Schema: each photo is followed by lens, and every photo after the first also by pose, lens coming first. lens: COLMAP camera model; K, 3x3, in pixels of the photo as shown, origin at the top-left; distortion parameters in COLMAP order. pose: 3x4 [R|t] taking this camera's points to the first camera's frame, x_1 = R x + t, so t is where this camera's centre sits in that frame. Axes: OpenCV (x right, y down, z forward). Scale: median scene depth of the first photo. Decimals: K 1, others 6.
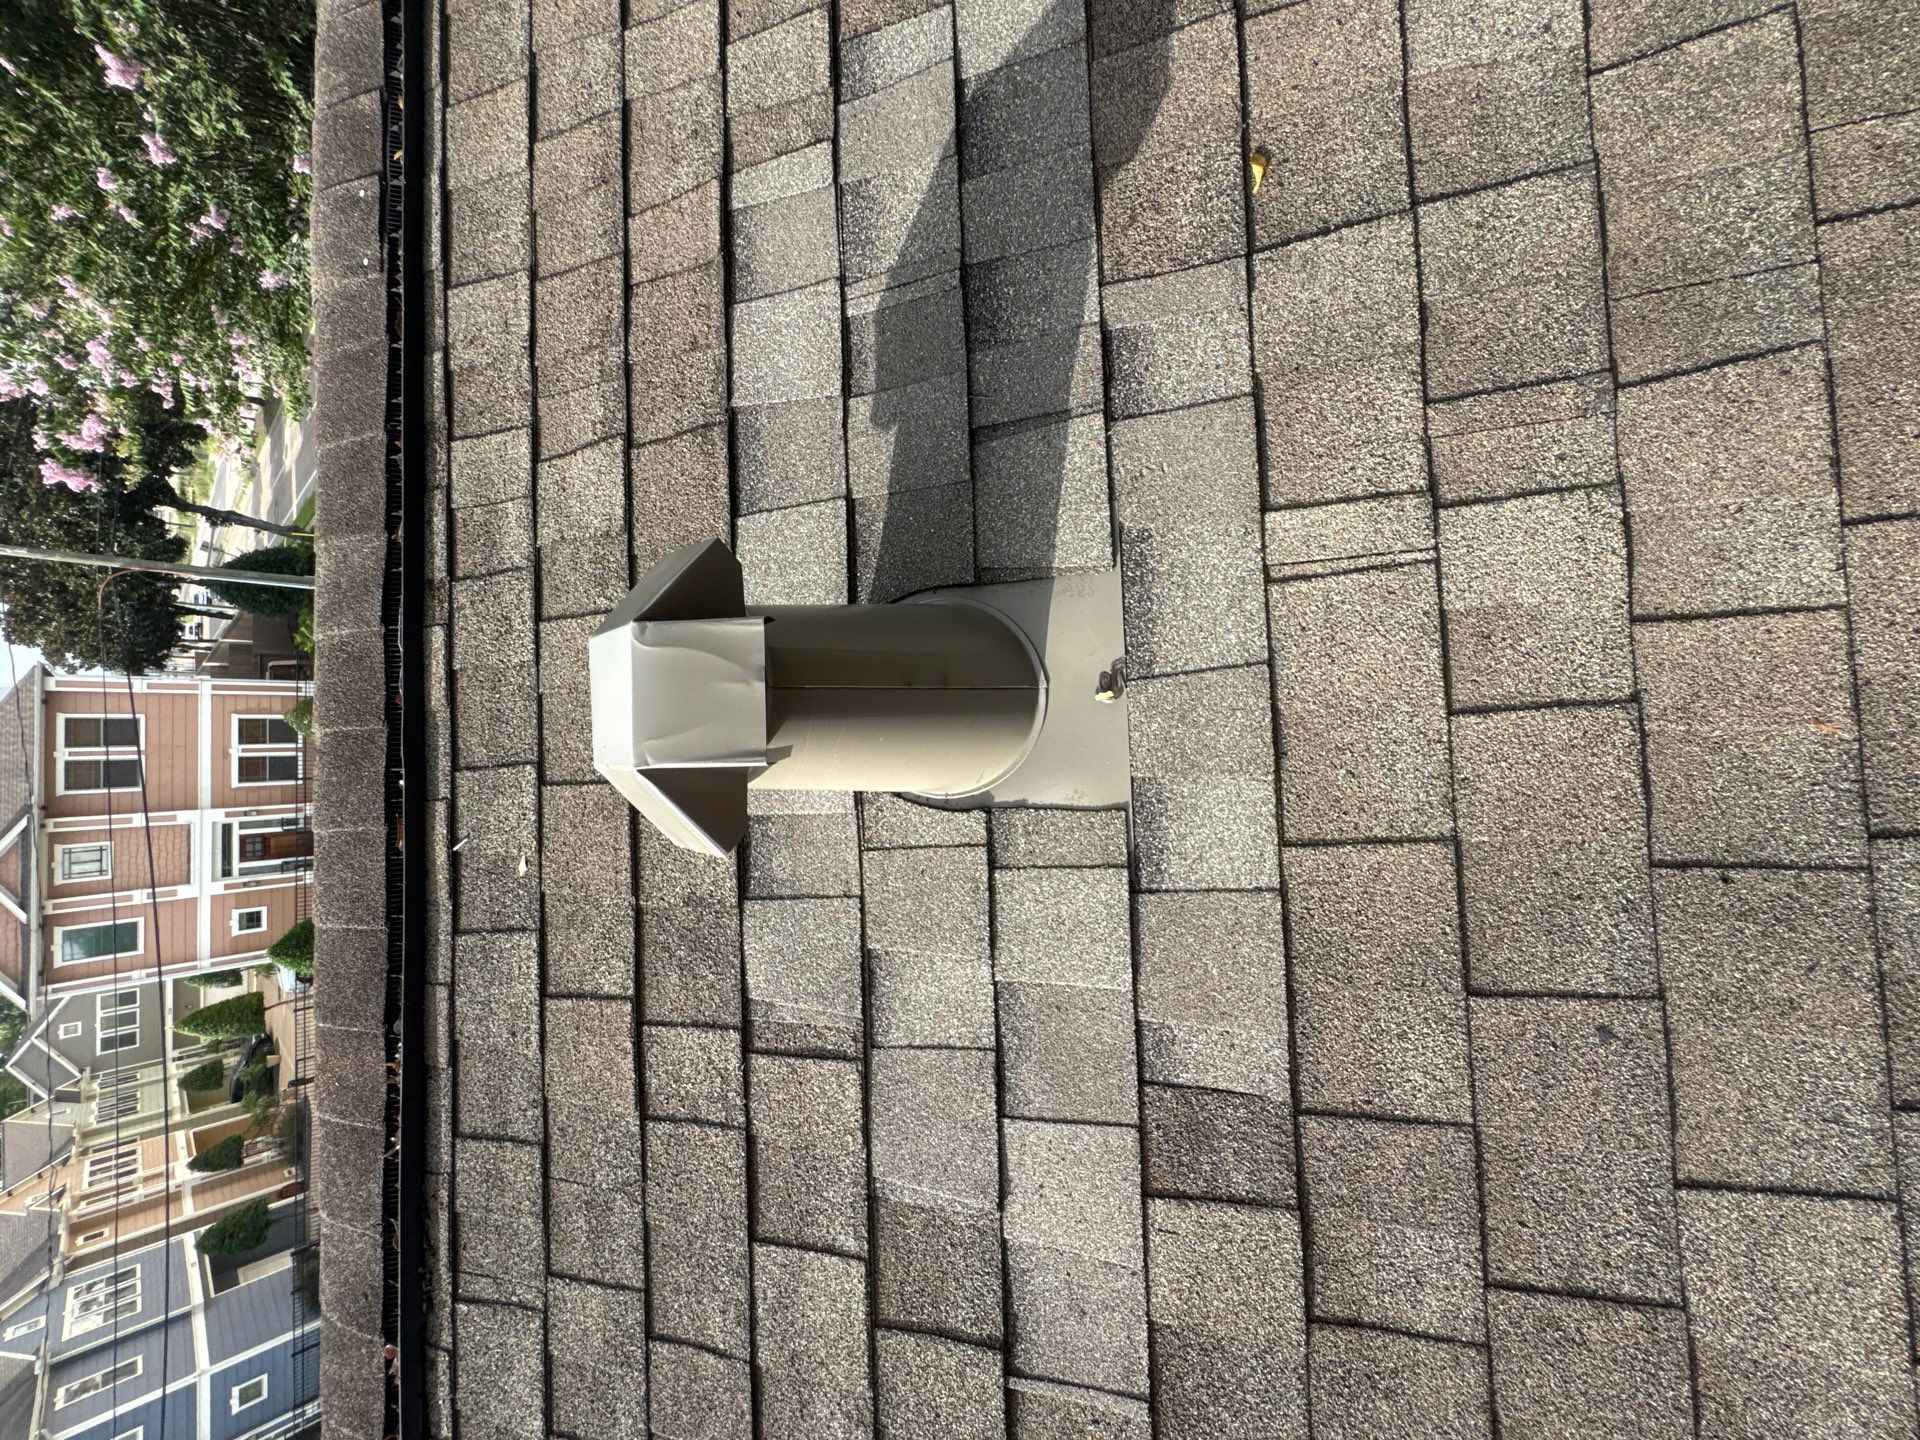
lens RADIAL K [[808.3, 0, 962.2], [0, 808.3, 706.3], [0, 0, 1]] dist [-0.005256, -0.000737]
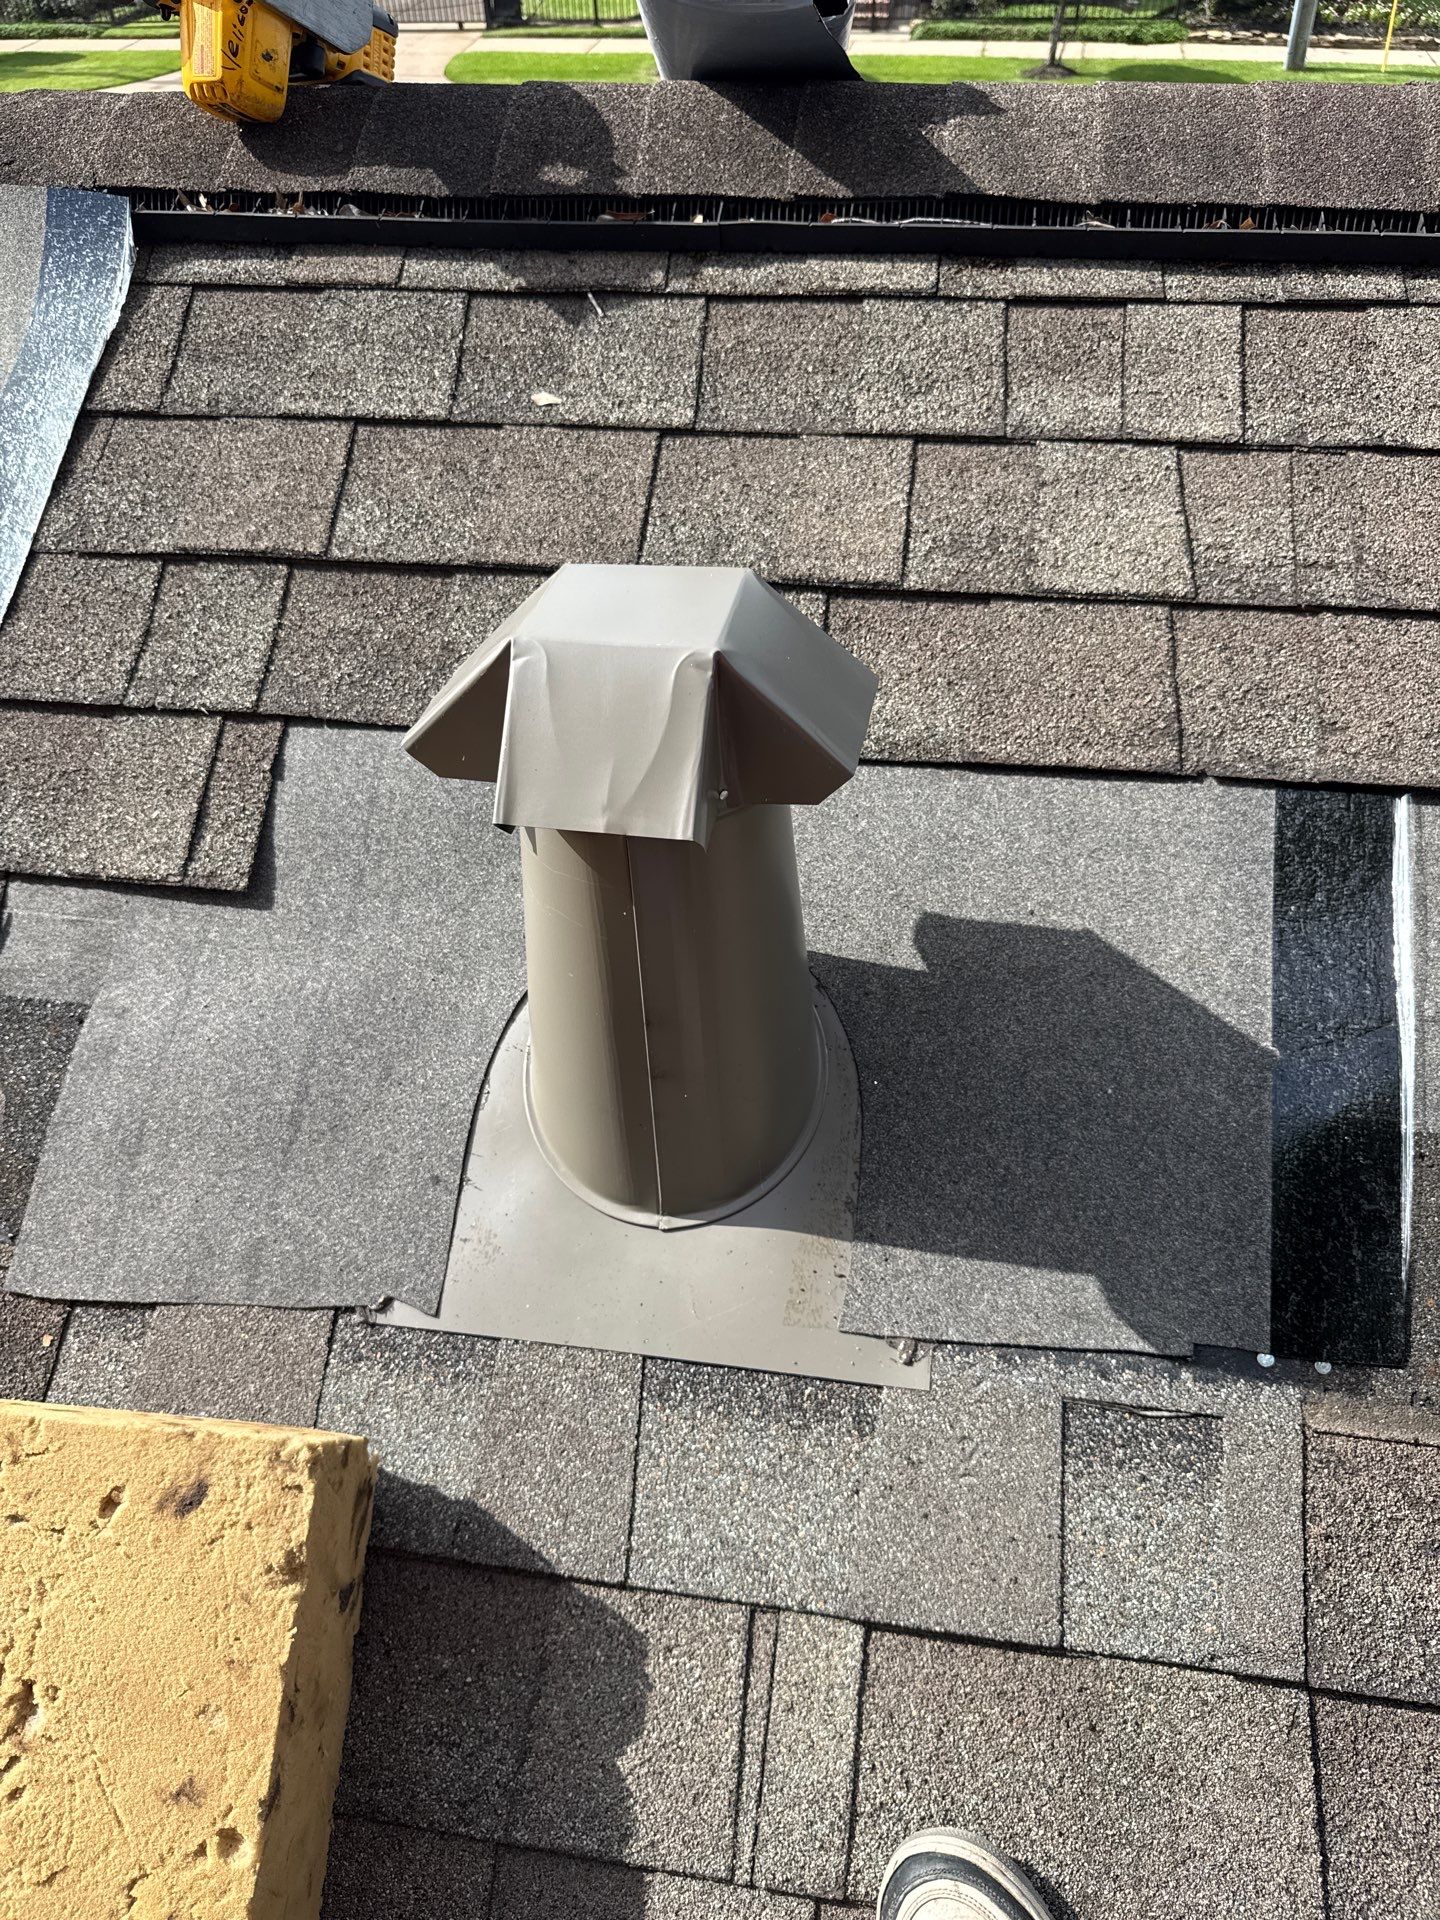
lens RADIAL K [[1444.4, 0, 708.1], [0, 1444.4, 962.3], [0, 0, 1]] dist [-0.004586, -0.013835]
pose [[-0.126709, 0.991130, -0.040089, -0.066594], [-0.974749, -0.116919, 0.190247, -0.255543], [0.183872, 0.063183, 0.980917, -0.131321]]
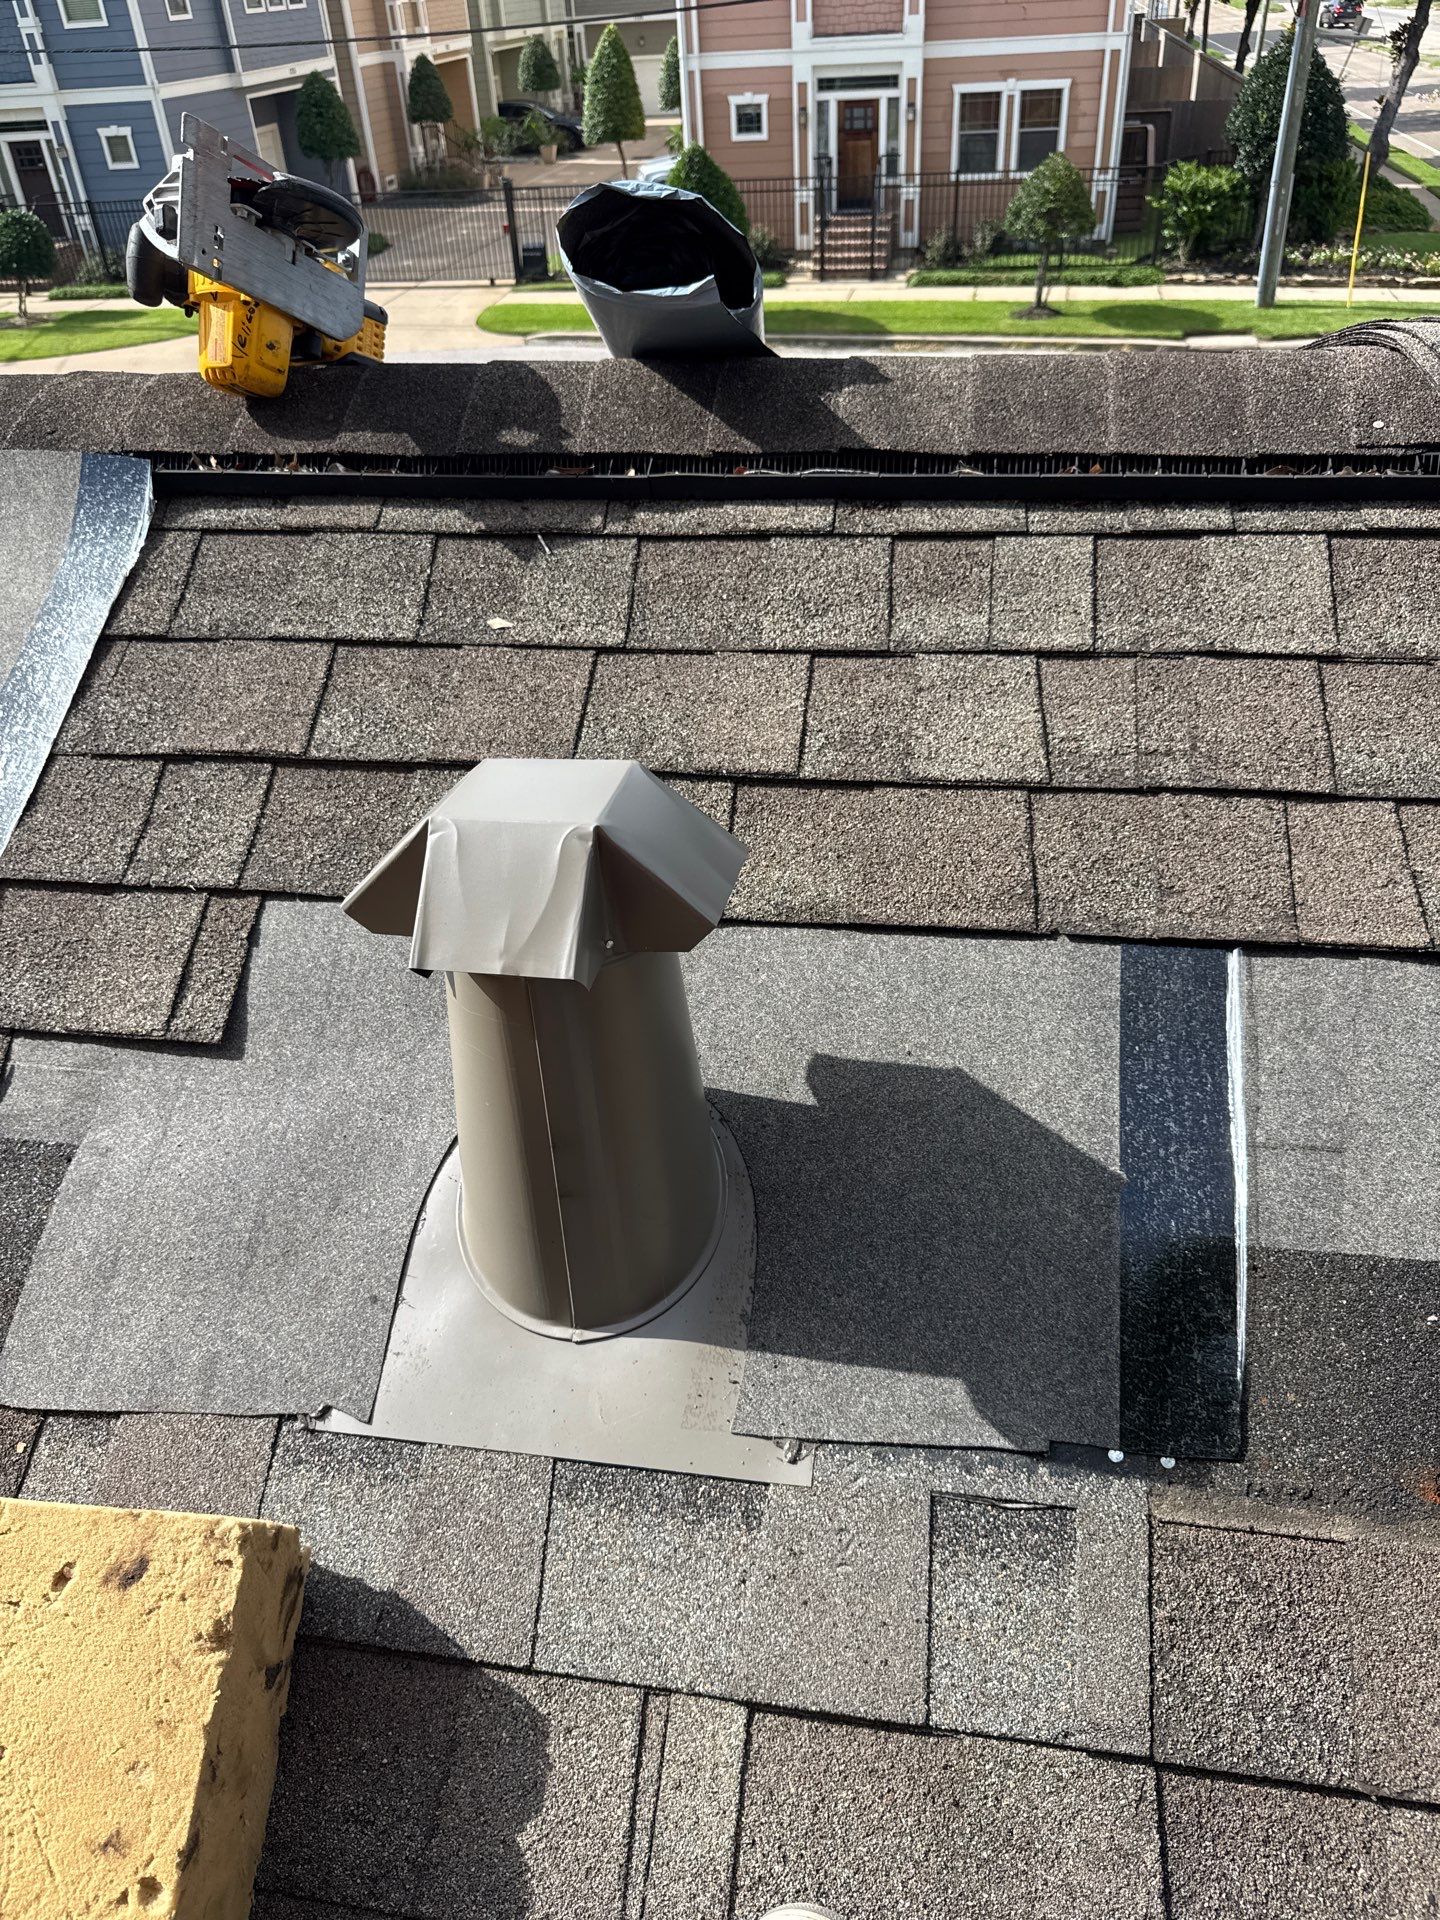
lens RADIAL K [[1444.4, 0, 701.0], [0, 1444.4, 952.5], [0, 0, 1]] dist [-0.004586, -0.013835]
pose [[-0.122259, 0.977059, -0.174381, -0.024077], [-0.971133, -0.081507, 0.224179, -0.391075], [0.204823, 0.196755, 0.958820, -0.262304]]
